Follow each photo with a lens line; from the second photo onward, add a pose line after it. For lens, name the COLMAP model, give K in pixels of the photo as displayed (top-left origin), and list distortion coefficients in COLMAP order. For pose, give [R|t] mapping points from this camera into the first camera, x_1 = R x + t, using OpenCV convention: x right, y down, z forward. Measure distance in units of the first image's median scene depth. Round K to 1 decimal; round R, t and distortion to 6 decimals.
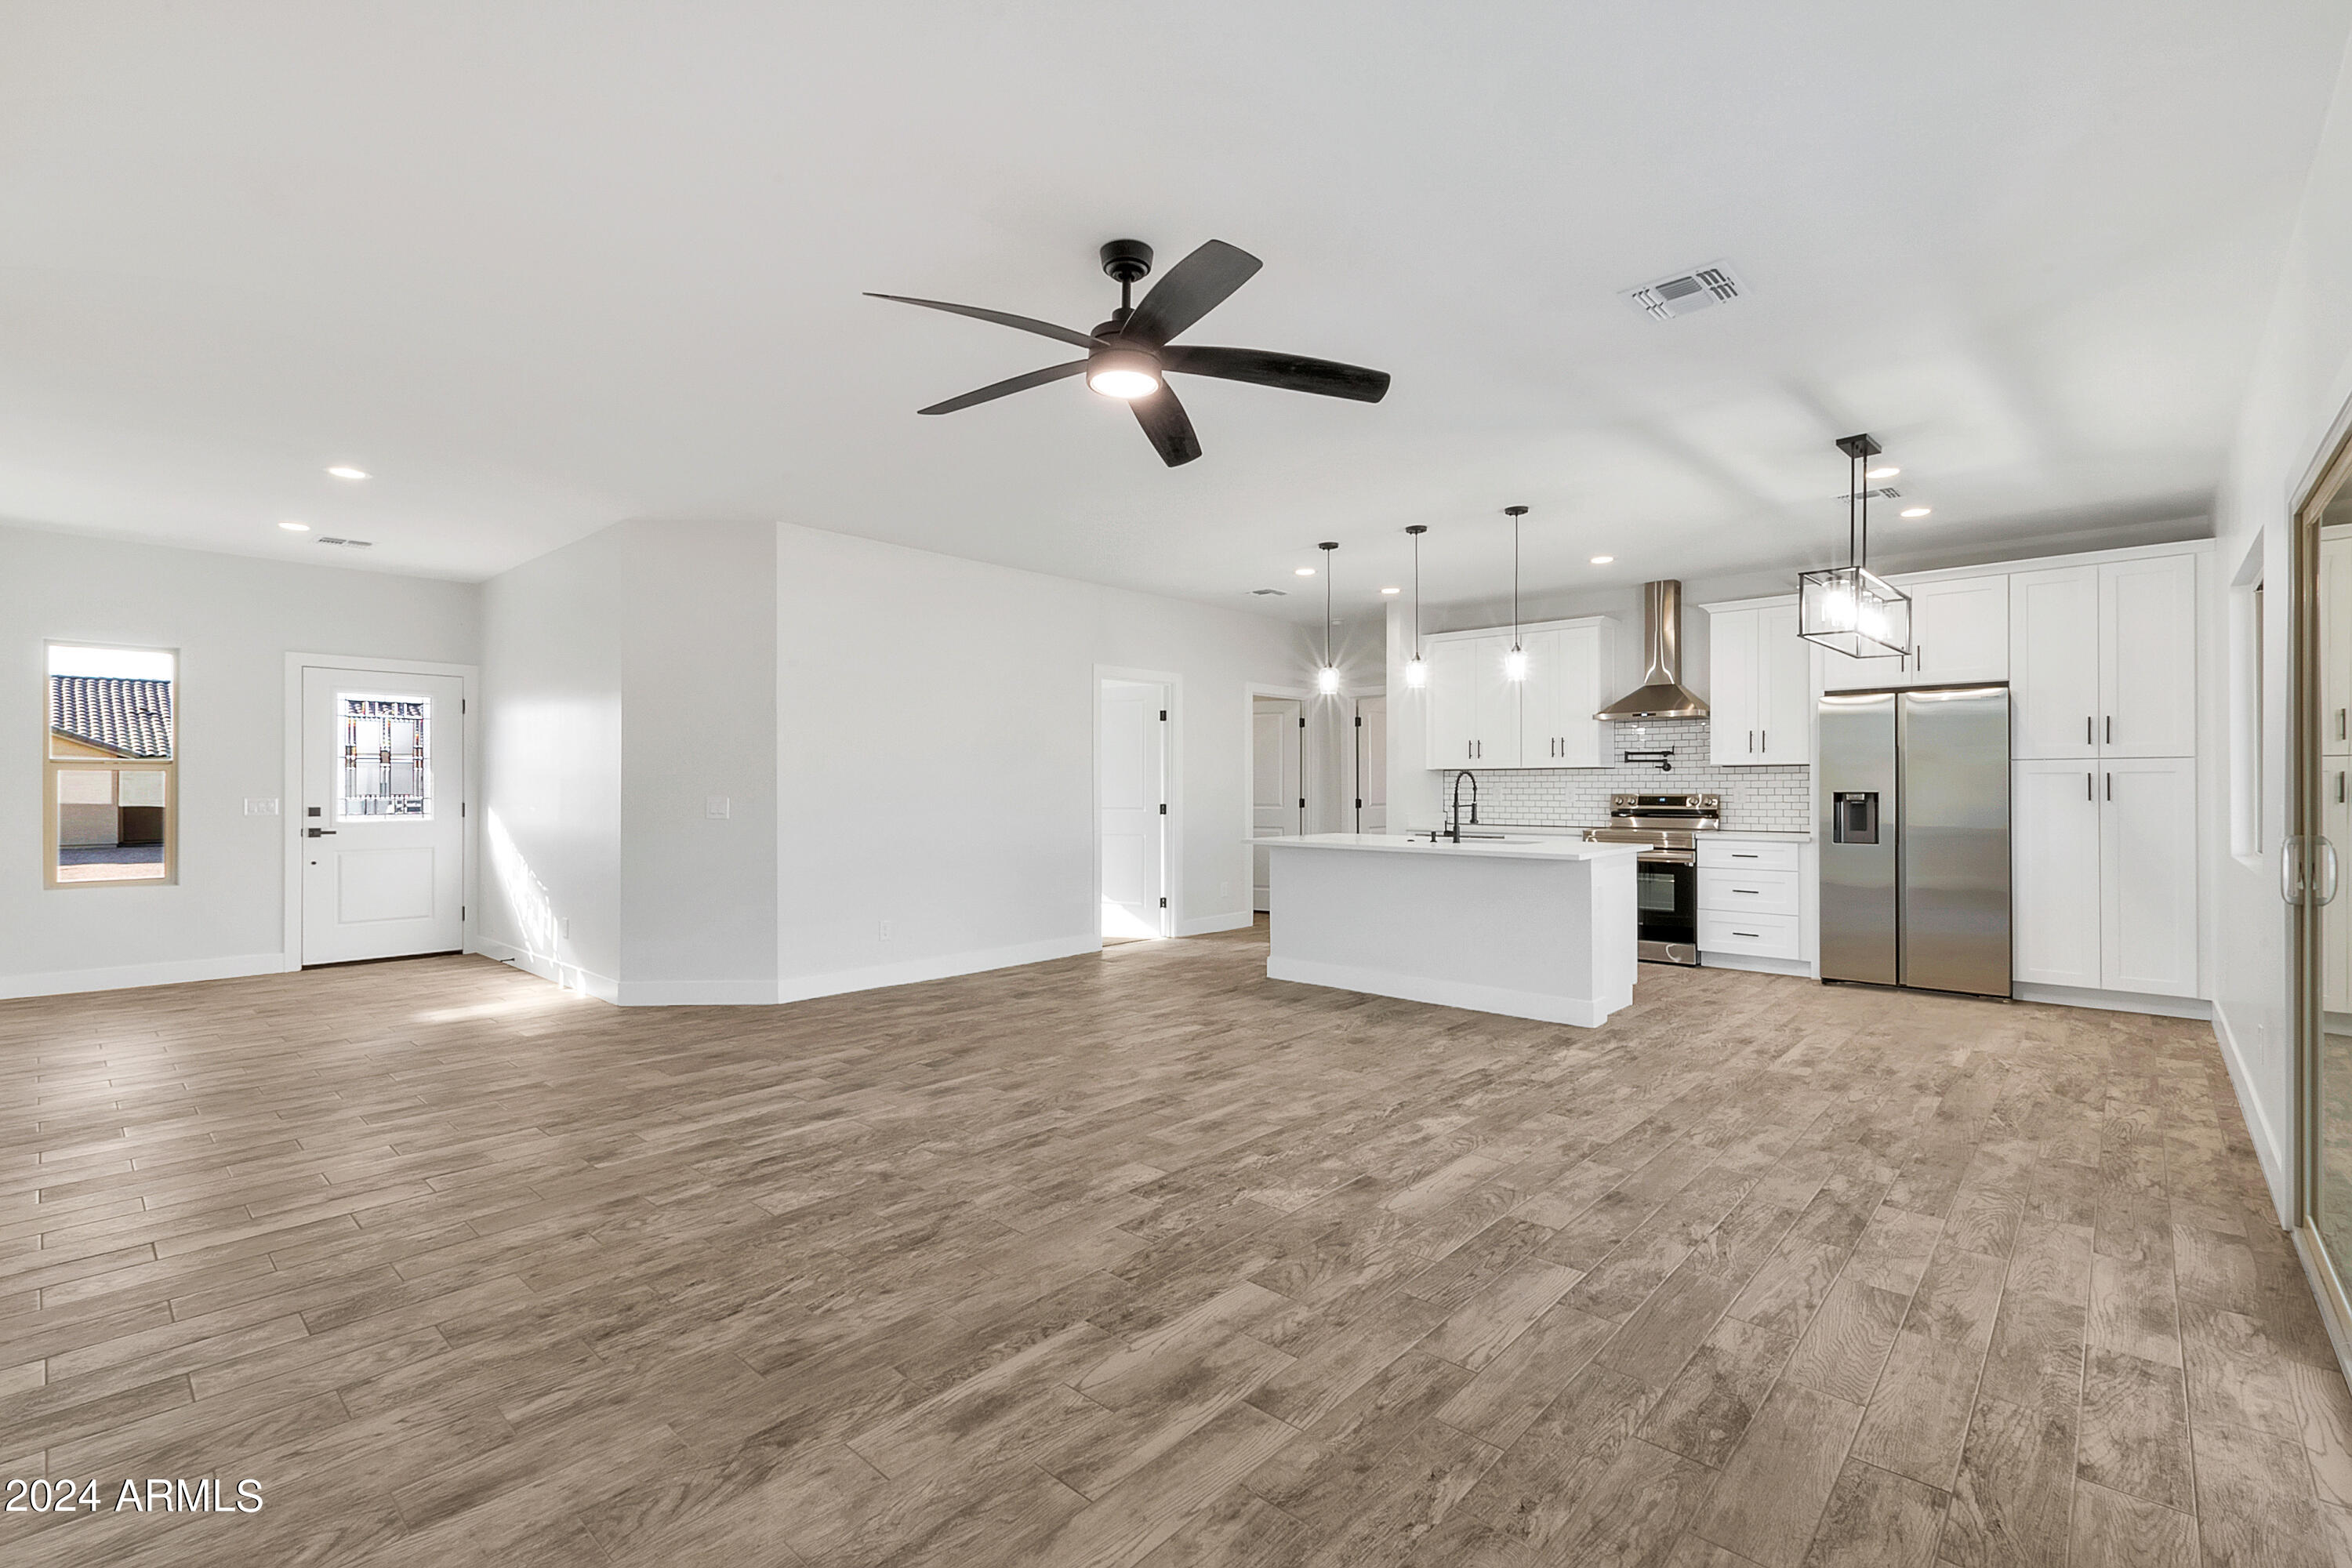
lens RADIAL K [[1041.1, 0, 1176.0], [0, 1041.1, 784.0], [0, 0, 1]] dist [0.002141, -0.000049]
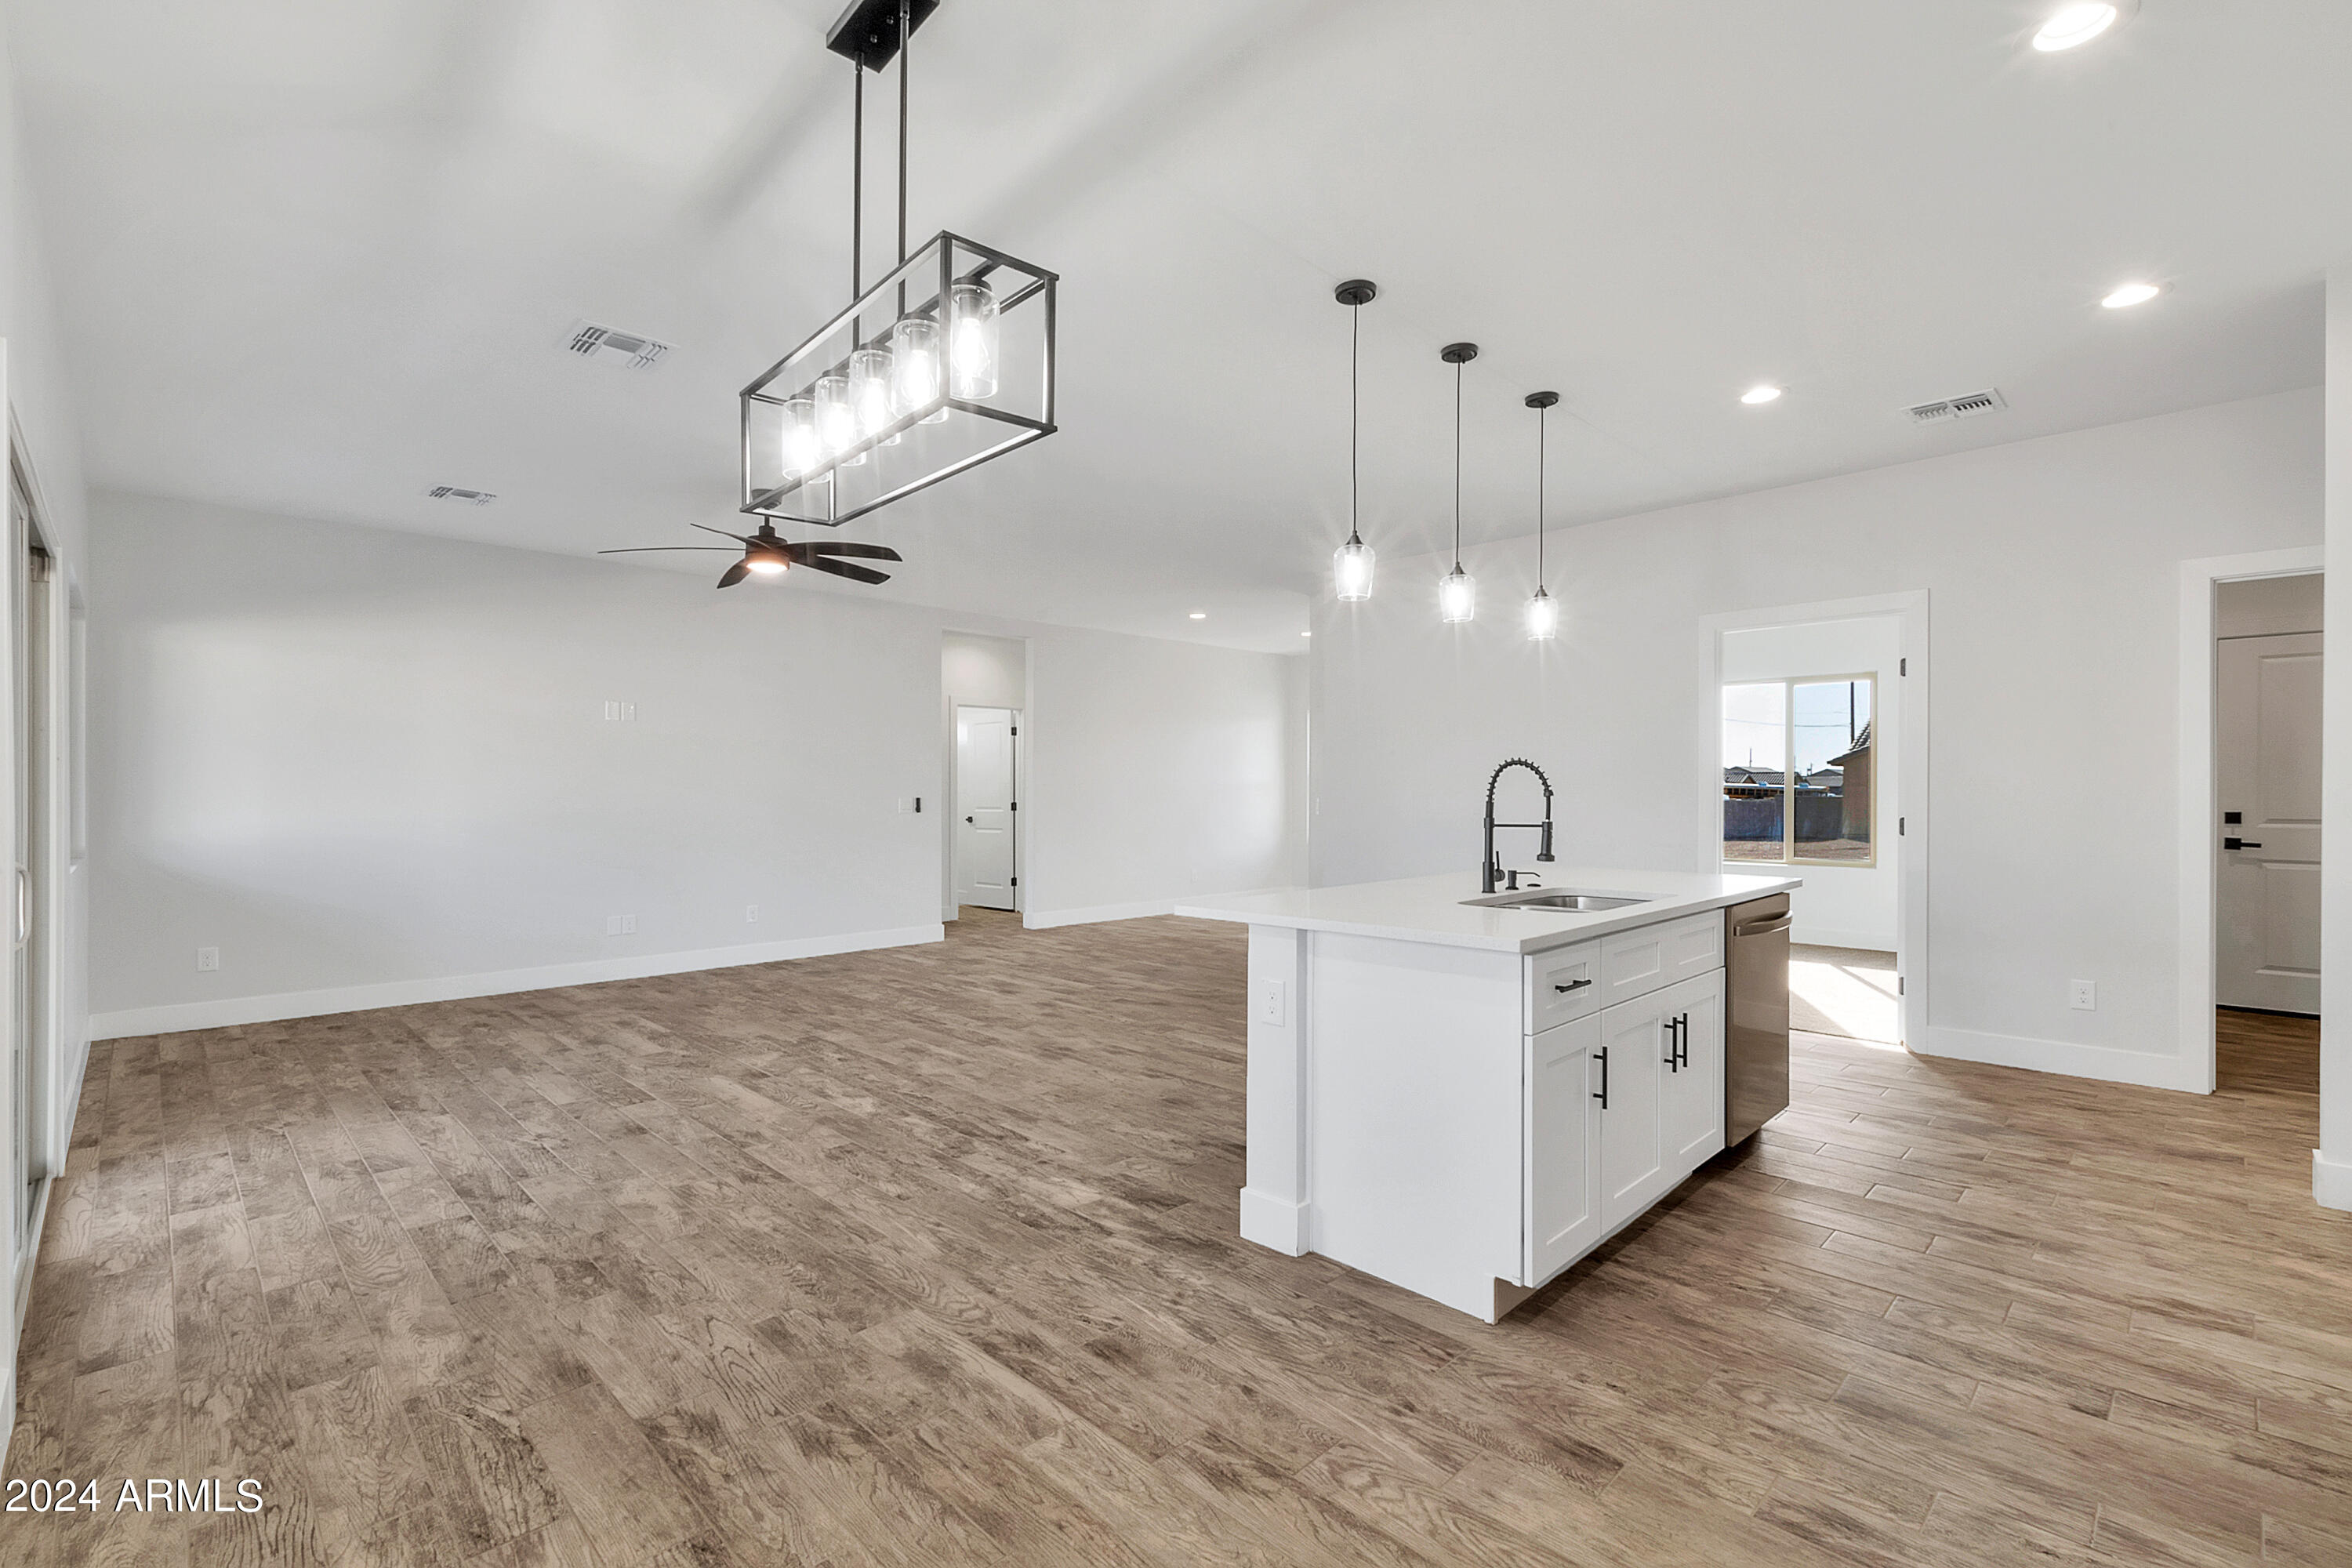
lens RADIAL K [[1034.4, 0, 1174.2], [0, 1034.4, 795.2], [0, 0, 1]] dist [0.001963, 0.000254]
pose [[-0.047000, 0.006133, -0.998876, 1.284472], [0.005408, 0.999968, 0.005885, 0.002305], [0.998880, -0.005126, -0.047032, 1.355907]]
